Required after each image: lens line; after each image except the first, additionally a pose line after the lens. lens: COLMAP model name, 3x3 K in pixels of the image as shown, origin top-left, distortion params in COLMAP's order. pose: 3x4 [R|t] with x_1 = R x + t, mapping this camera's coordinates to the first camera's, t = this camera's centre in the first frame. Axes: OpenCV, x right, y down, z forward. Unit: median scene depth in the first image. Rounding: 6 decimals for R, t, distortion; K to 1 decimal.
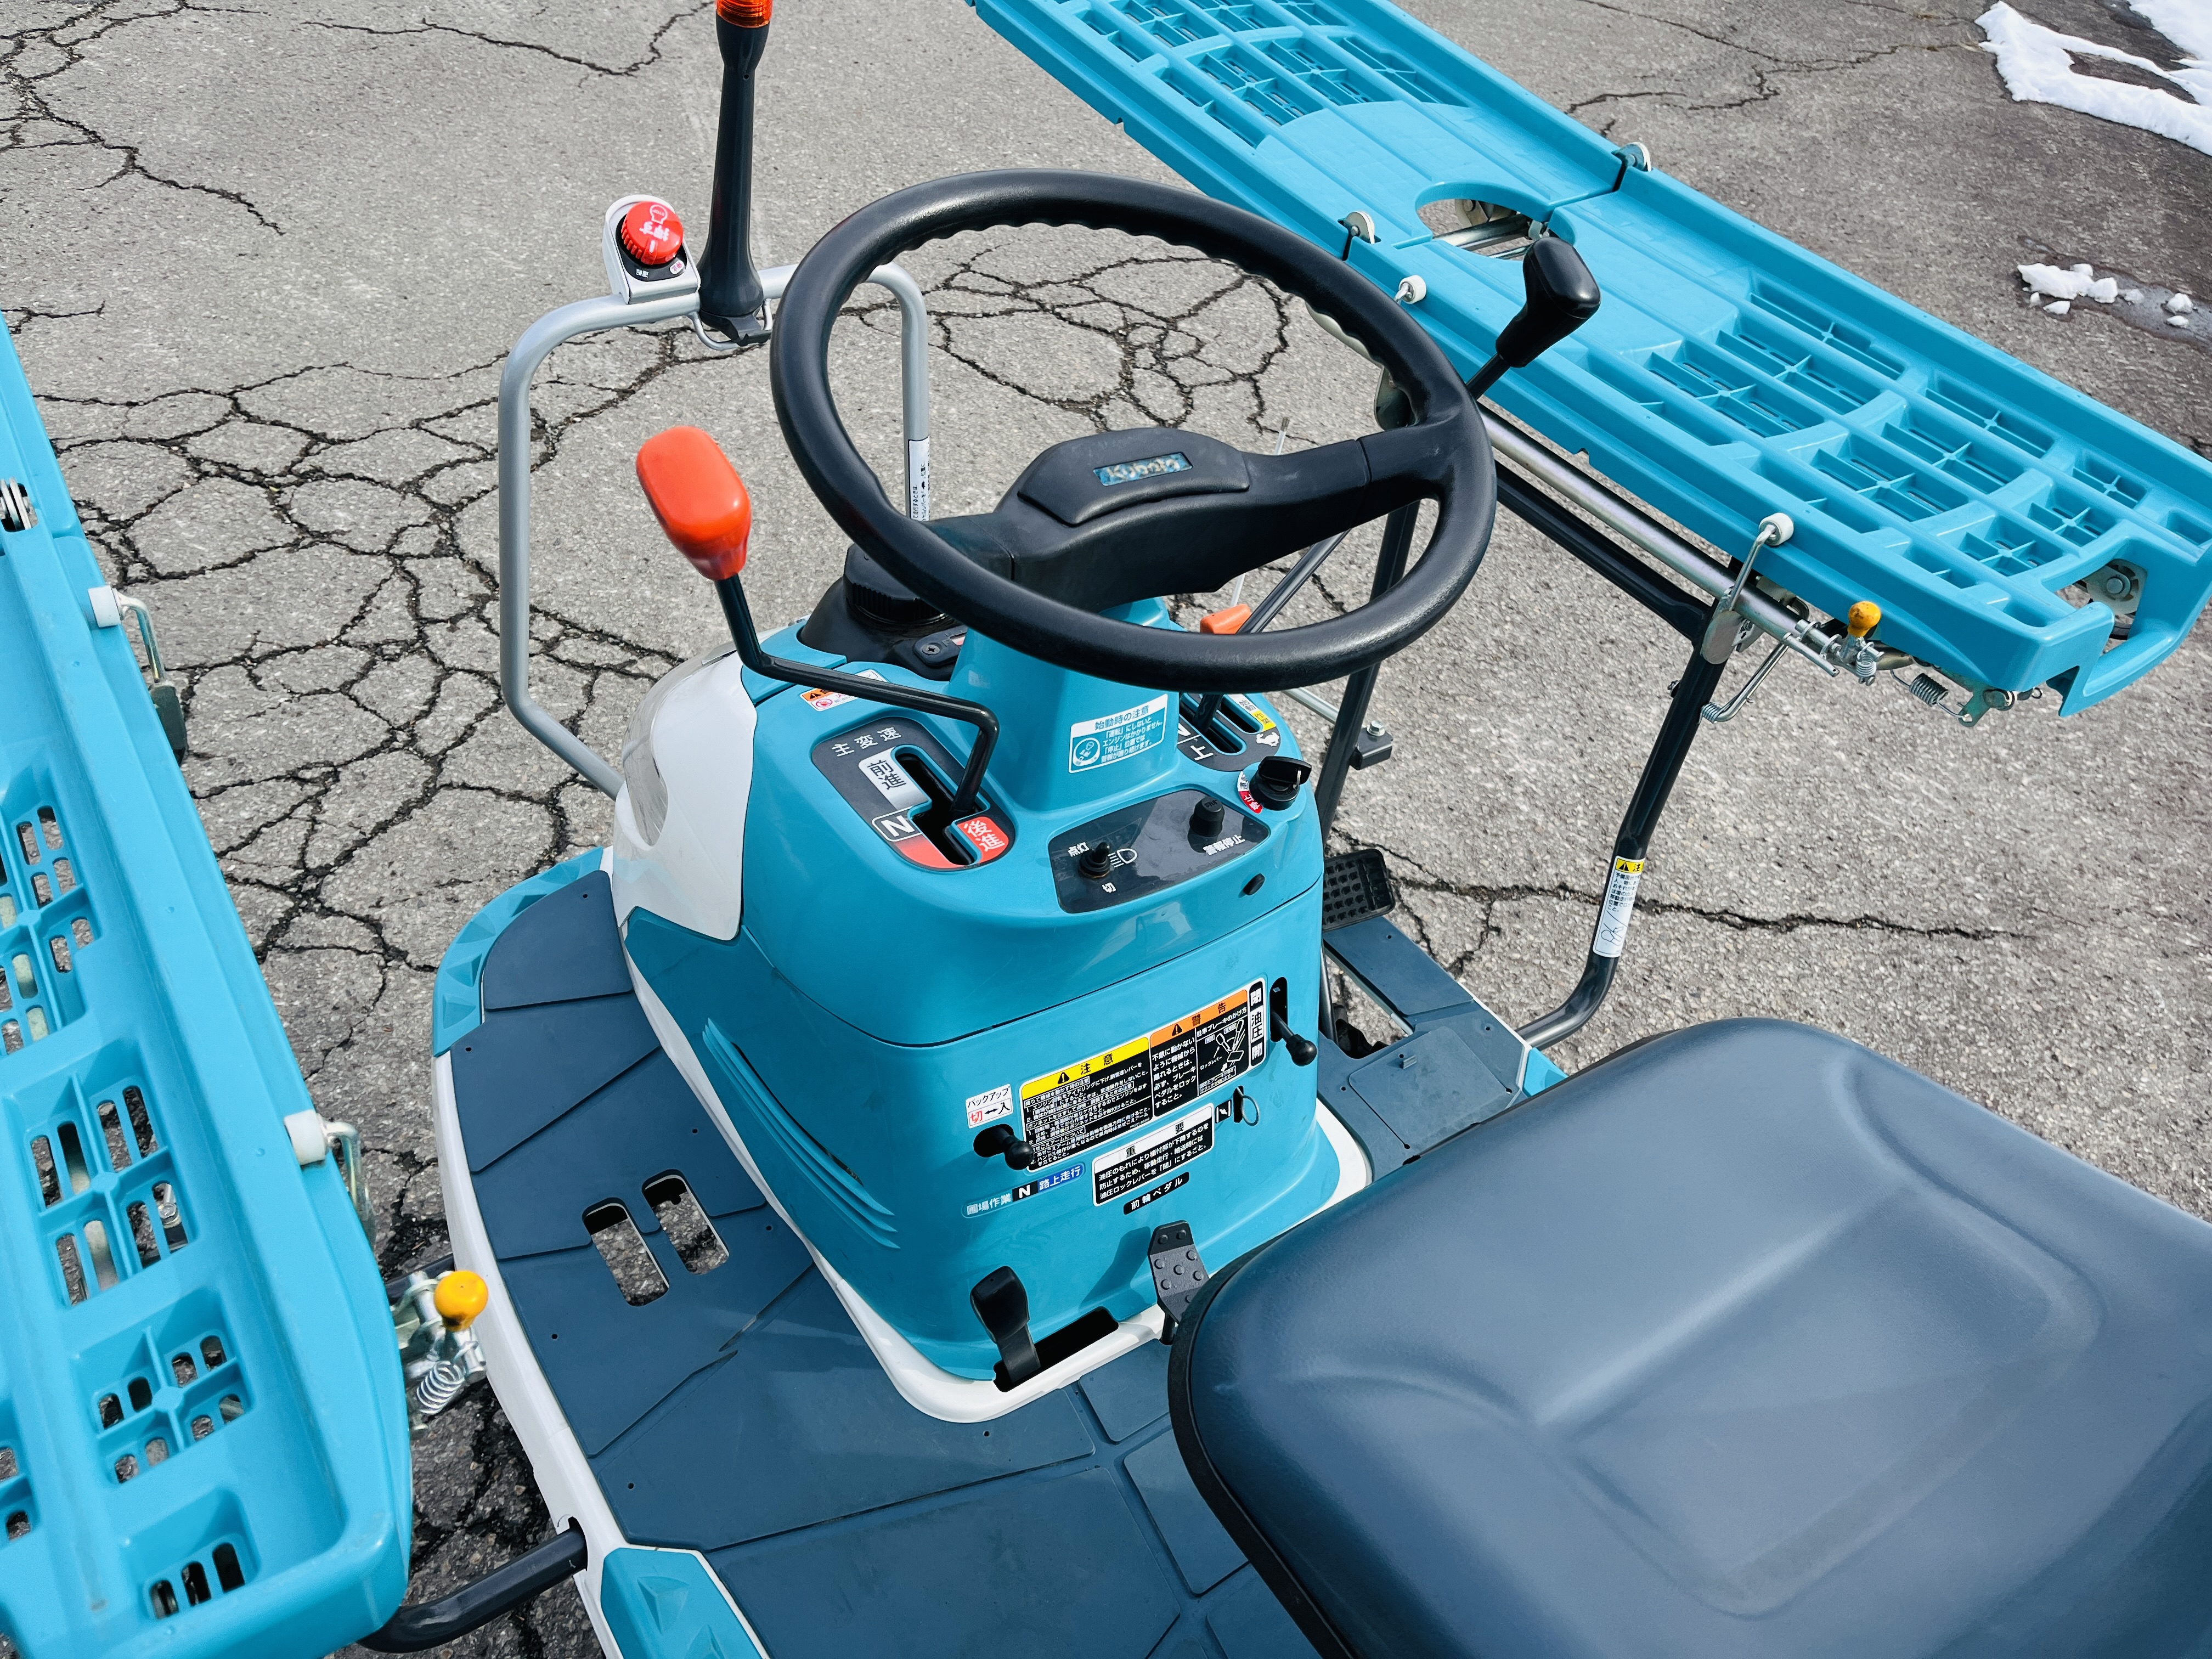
lens RADIAL K [[1664.5, 0, 1106.0], [0, 1664.5, 829.5], [0, 0, 1]] dist [0.072222, -0.110683]
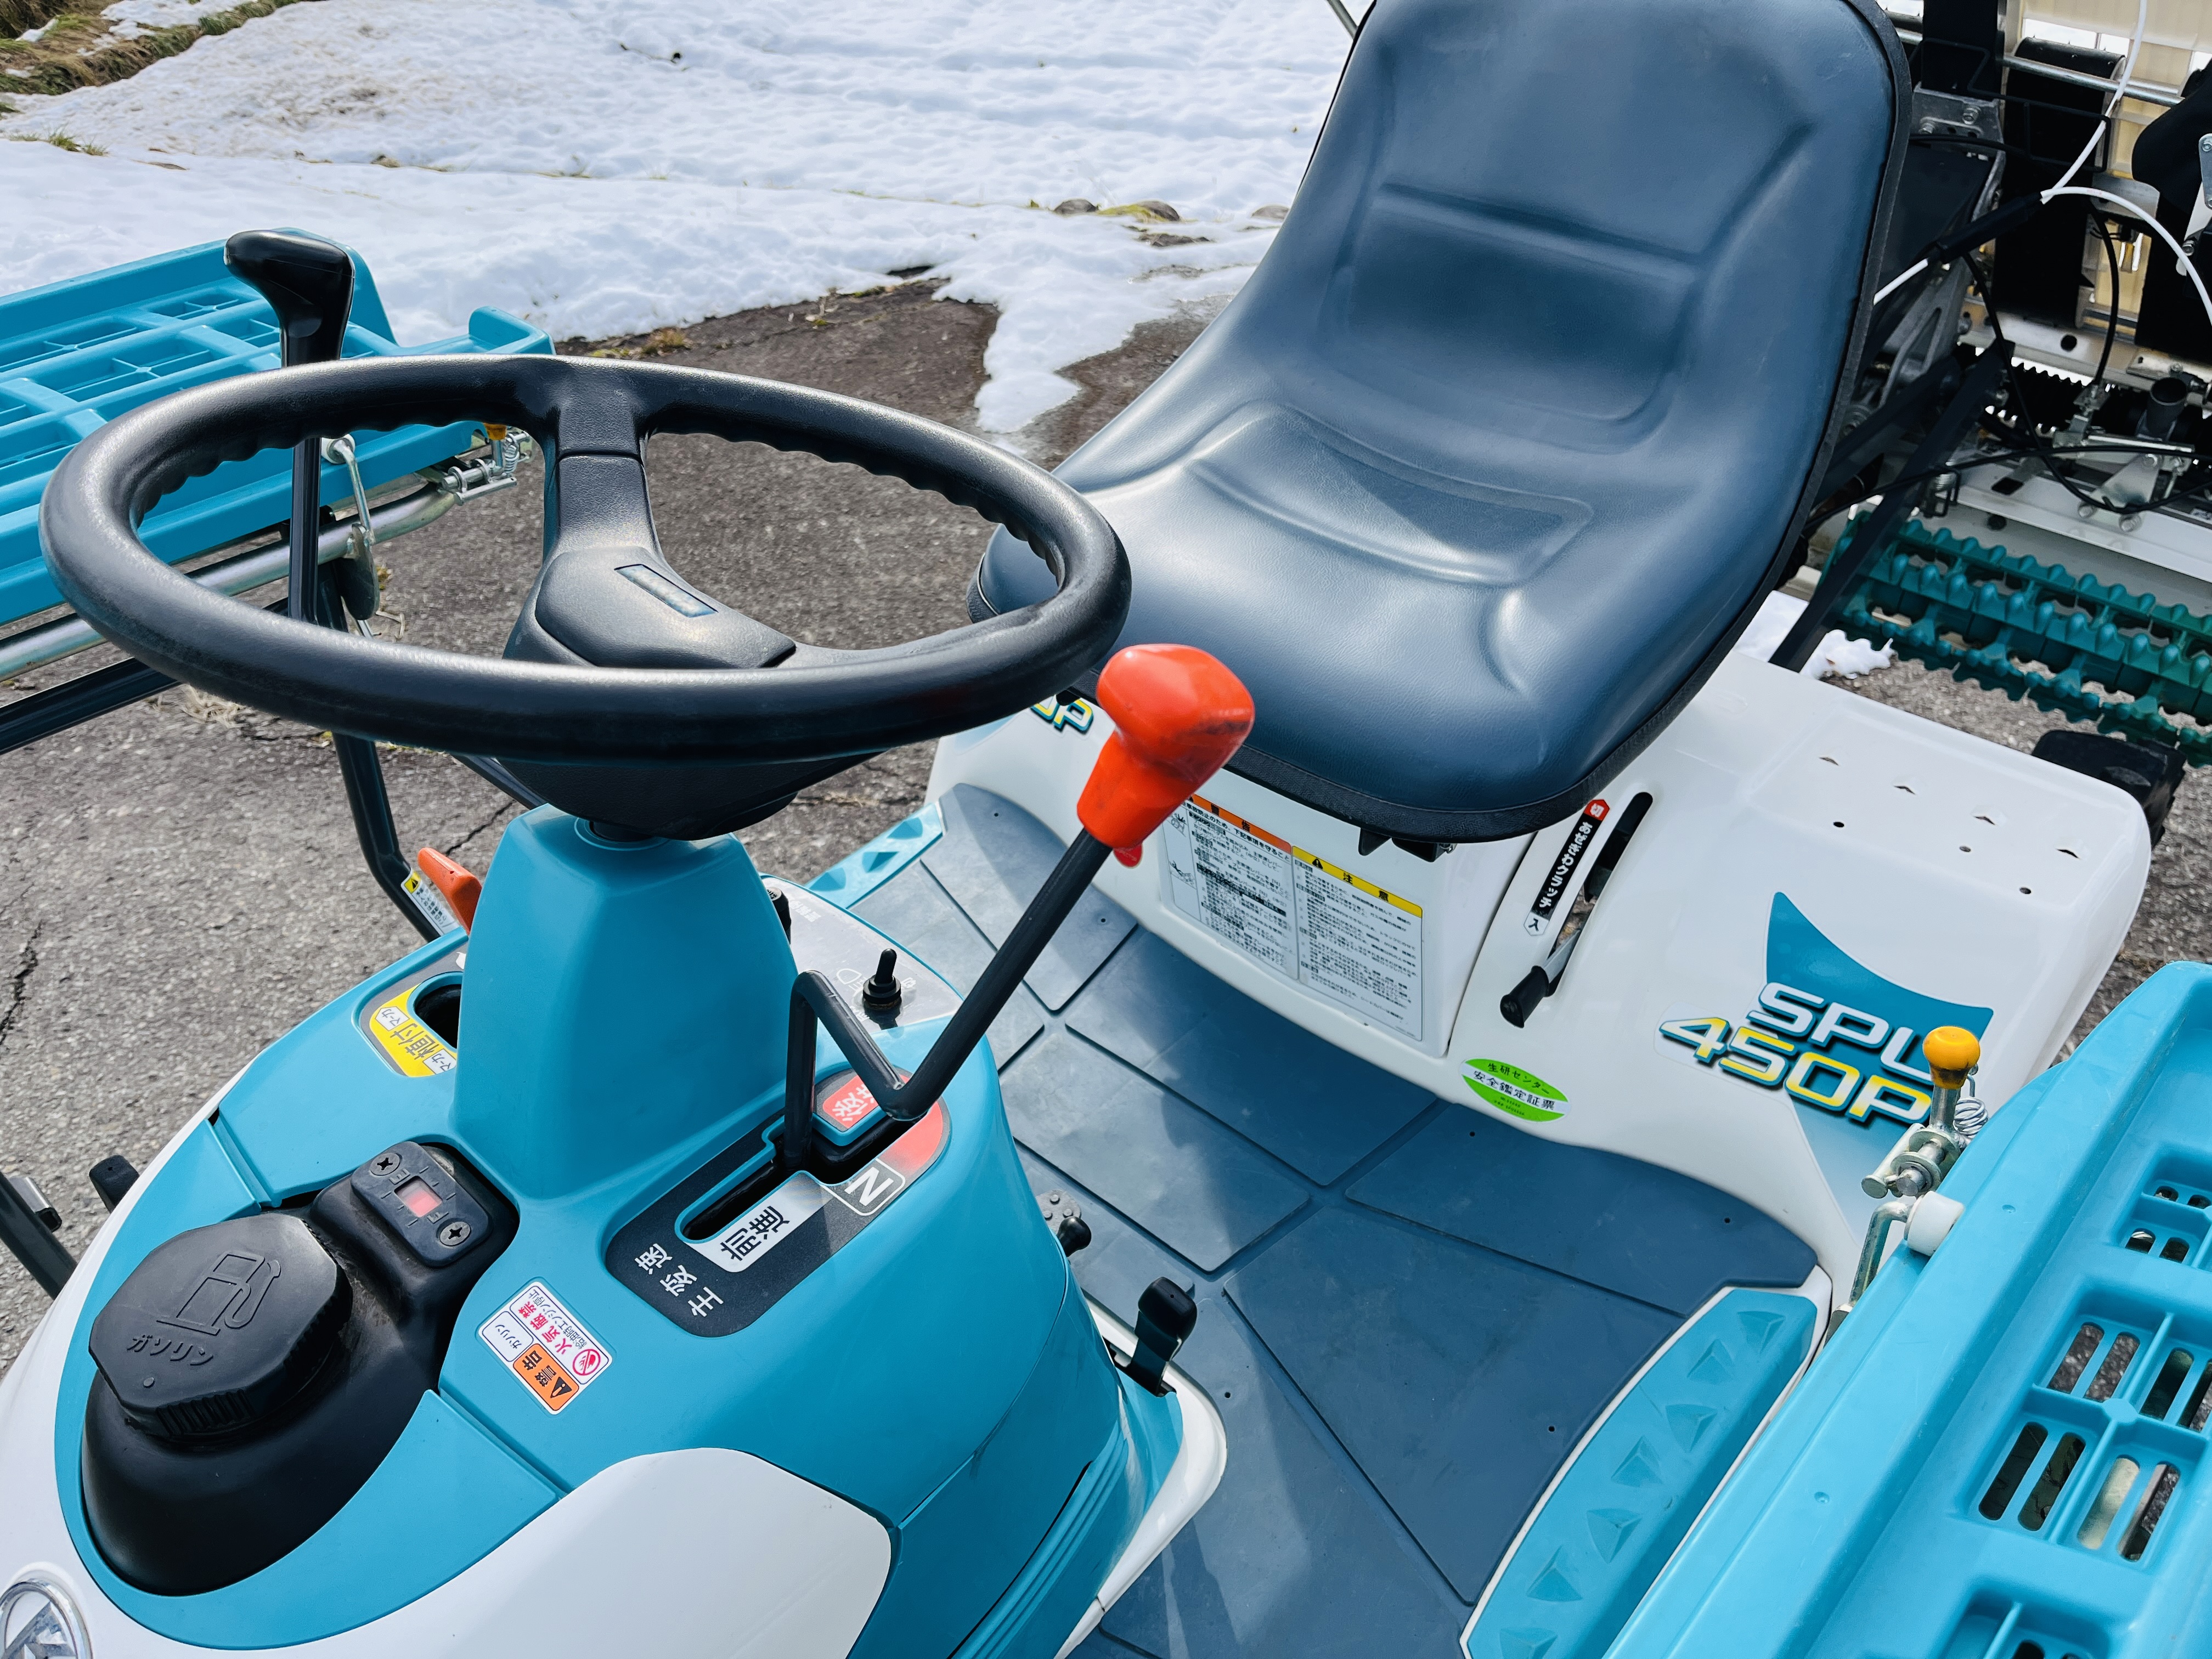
lens RADIAL K [[1677.4, 0, 1113.3], [0, 1677.4, 824.8], [0, 0, 1]] dist [0.053150, -0.080775]
pose [[-0.233306, -0.669449, 0.705270, -0.466787], [0.633265, 0.445800, 0.632644, -0.388178], [-0.737932, 0.594223, 0.319931, 0.505295]]
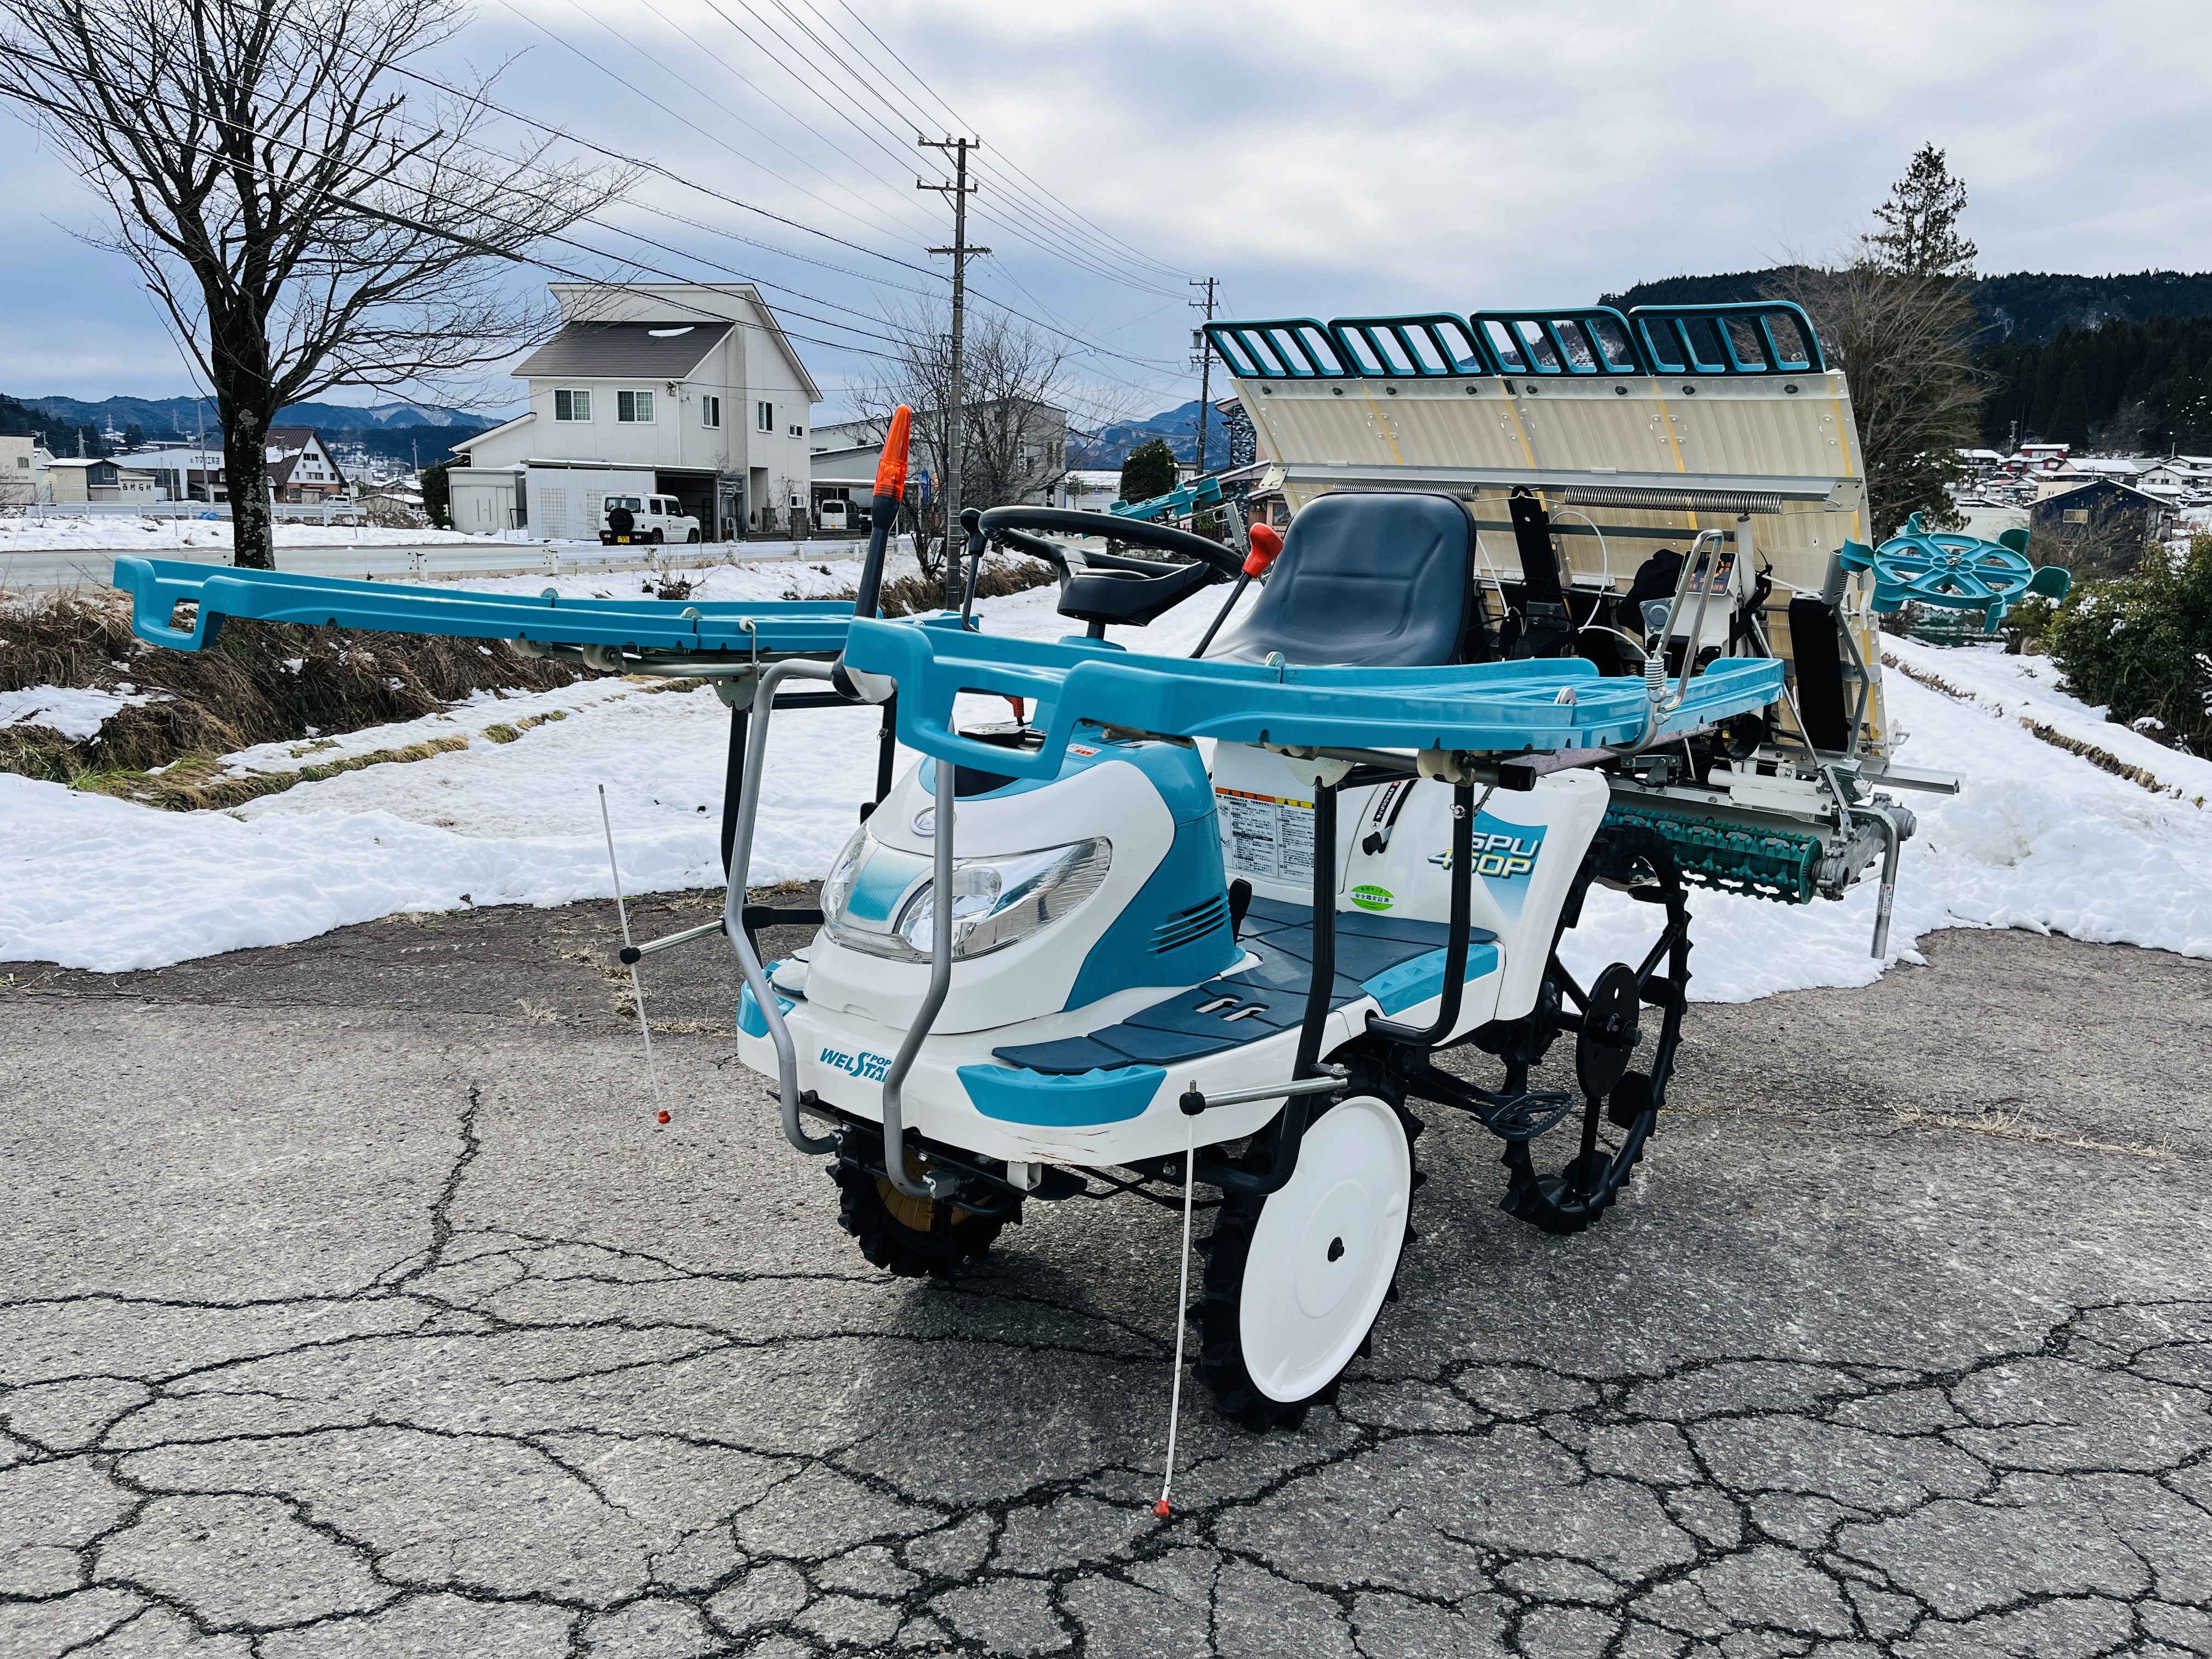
lens RADIAL K [[1664.5, 0, 1106.0], [0, 1664.5, 829.5], [0, 0, 1]] dist [0.072222, -0.110683]
pose [[-0.273903, -0.294467, 0.915569, -1.931320], [0.595519, 0.695596, 0.401875, -0.764806], [-0.755205, 0.655313, -0.015165, 0.996341]]
